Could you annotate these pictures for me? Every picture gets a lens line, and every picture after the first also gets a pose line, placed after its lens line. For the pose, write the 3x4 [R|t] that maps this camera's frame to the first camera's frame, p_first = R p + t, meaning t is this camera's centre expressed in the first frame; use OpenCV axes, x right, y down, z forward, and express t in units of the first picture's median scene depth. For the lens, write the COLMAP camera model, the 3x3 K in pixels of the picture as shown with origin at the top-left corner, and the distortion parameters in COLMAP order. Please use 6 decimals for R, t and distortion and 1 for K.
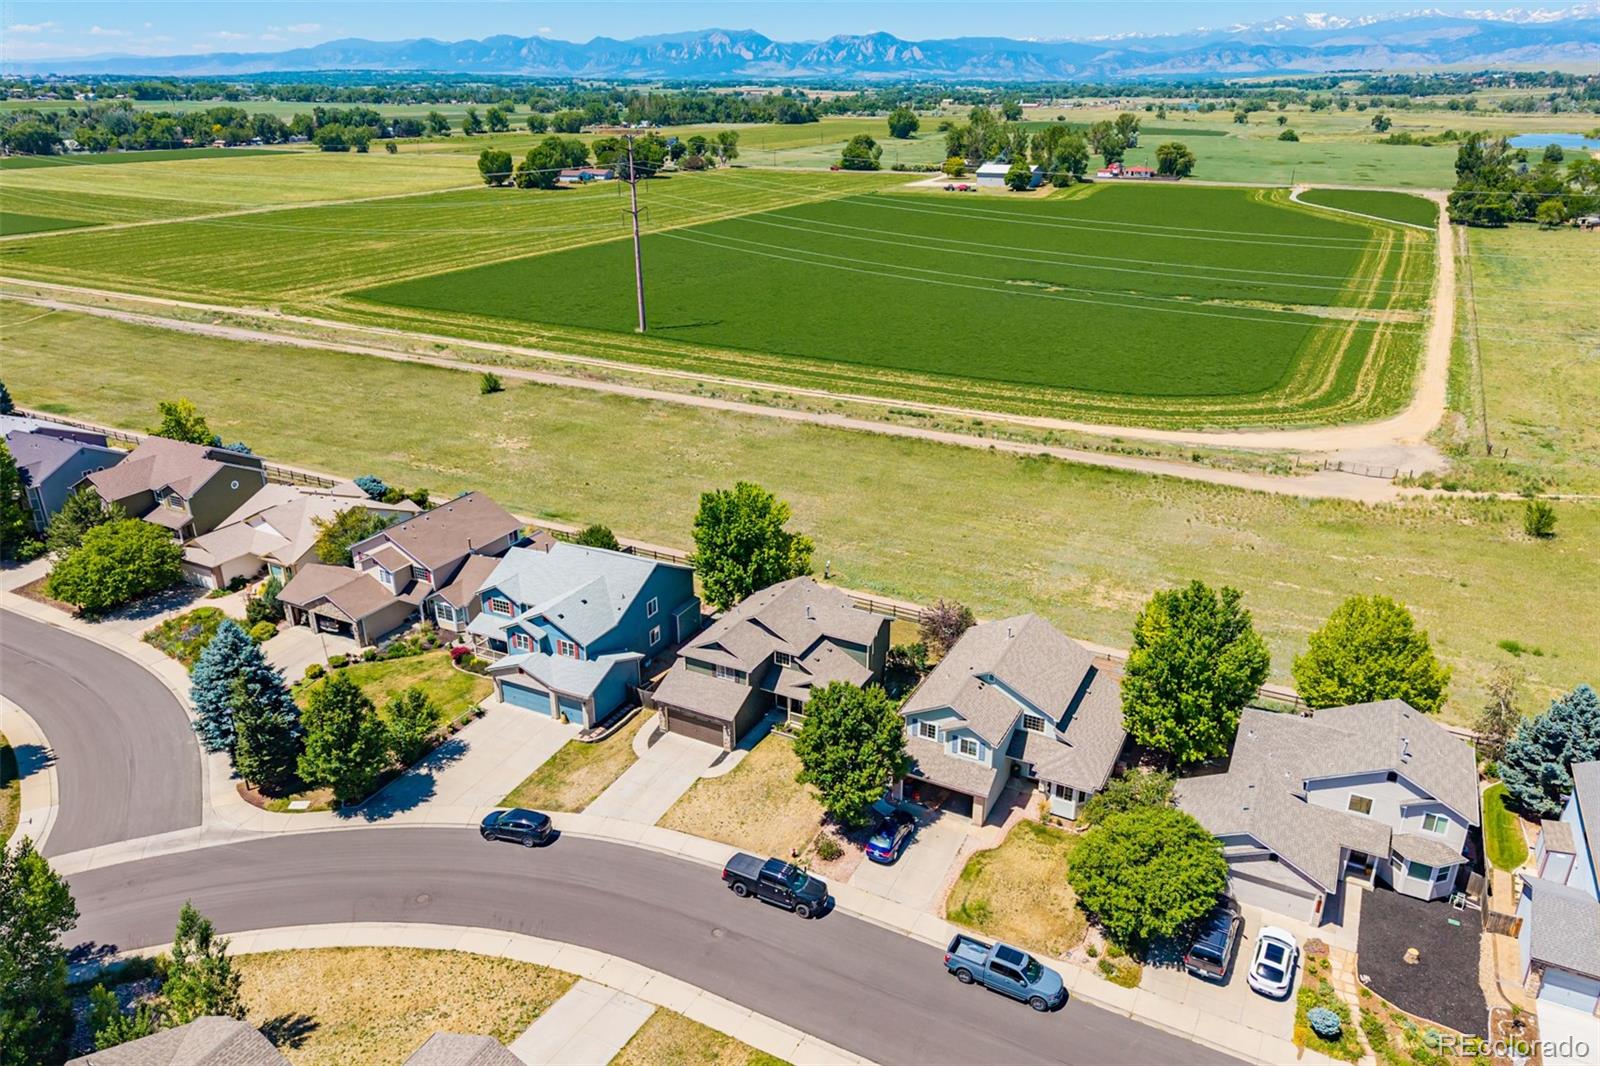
lens RADIAL K [[1089.0, 0, 797.5], [0, 1089.0, 528.4], [0, 0, 1]] dist [0.034512, -0.033815]
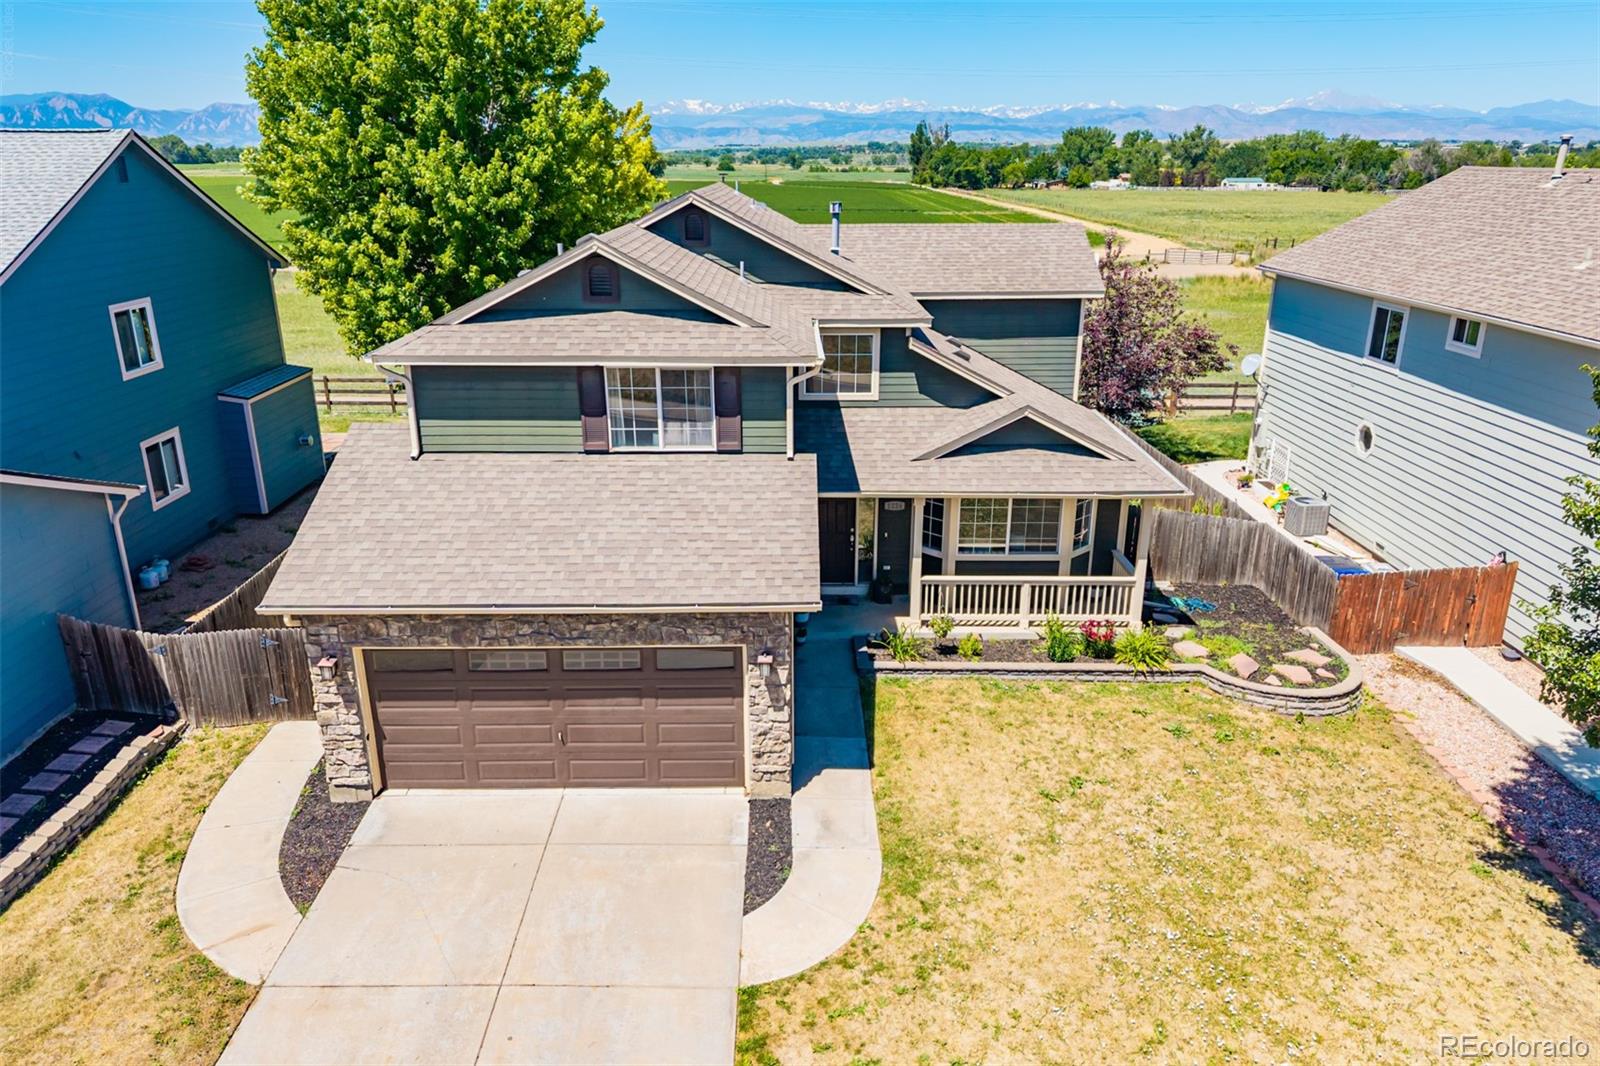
lens RADIAL K [[1086.9, 0, 796.6], [0, 1086.9, 539.9], [0, 0, 1]] dist [0.017966, -0.011487]
pose [[0.881025, -0.150507, 0.448490, -0.076586], [0.172899, 0.984897, -0.009129, 0.091394], [-0.440342, 0.085587, 0.893741, 0.462794]]
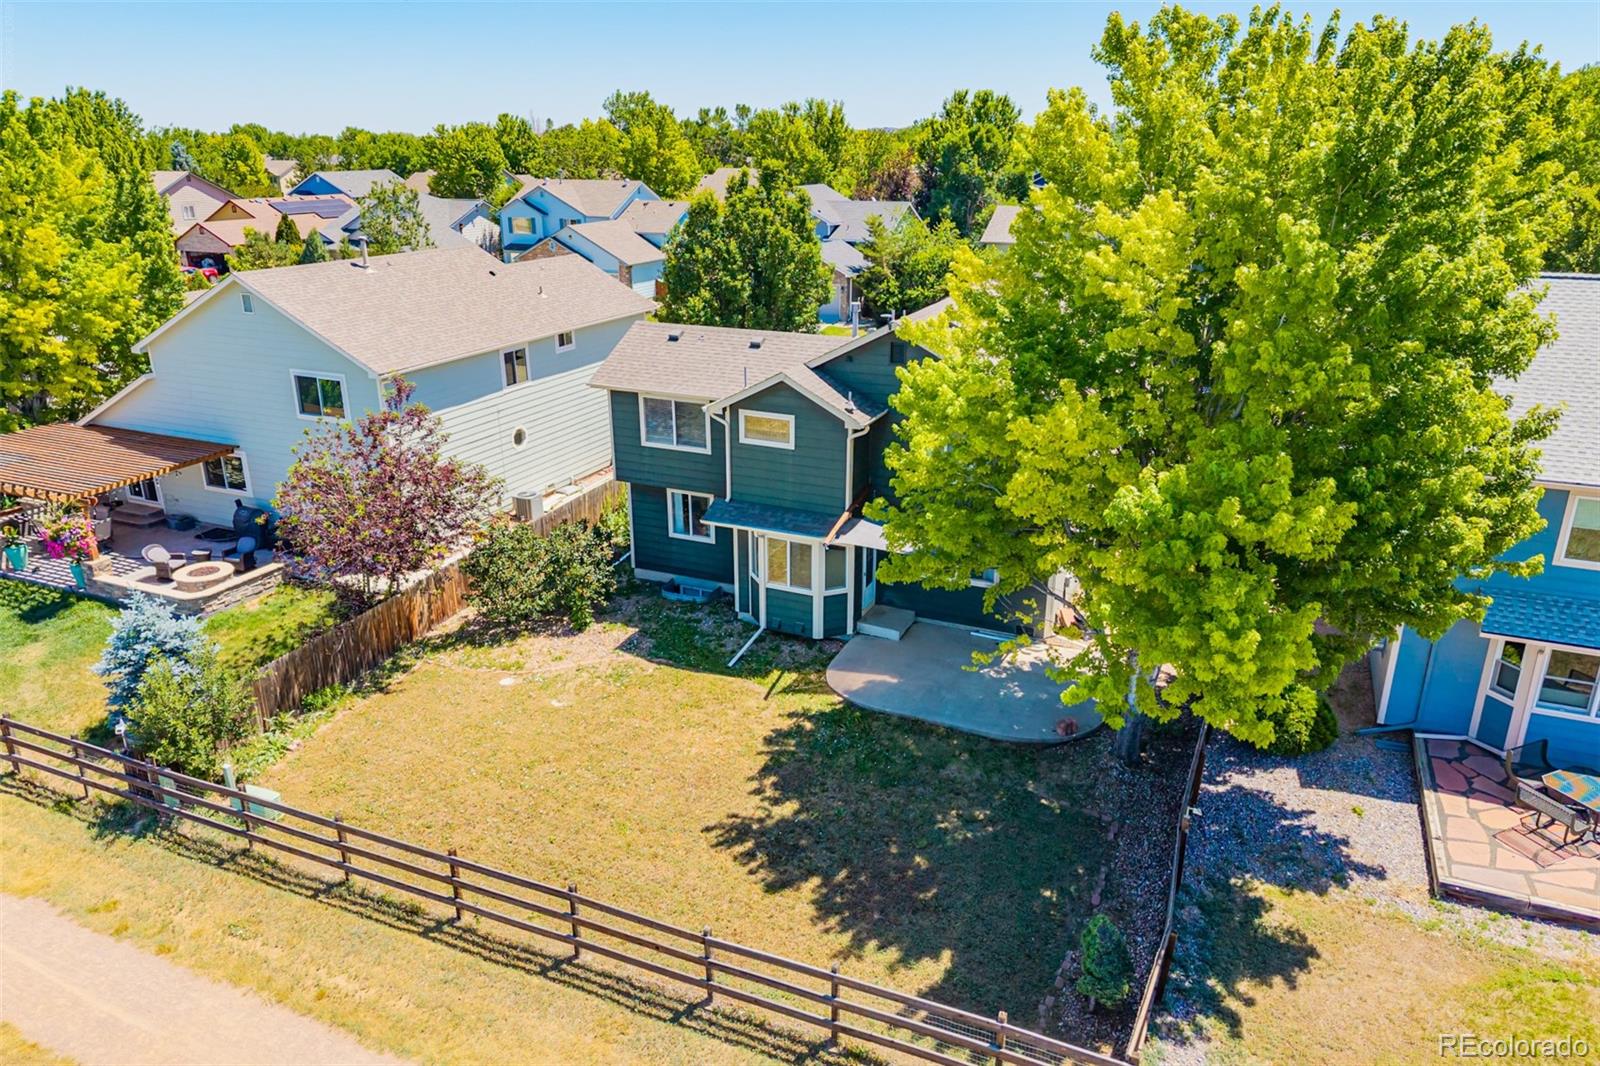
lens RADIAL K [[1086.9, 0, 796.6], [0, 1086.9, 539.9], [0, 0, 1]] dist [0.017966, -0.011487]
pose [[-0.997808, 0.026483, -0.060643, 0.026521], [-0.021407, 0.737966, 0.674498, -0.072072], [0.062615, 0.674318, -0.735782, 0.791083]]
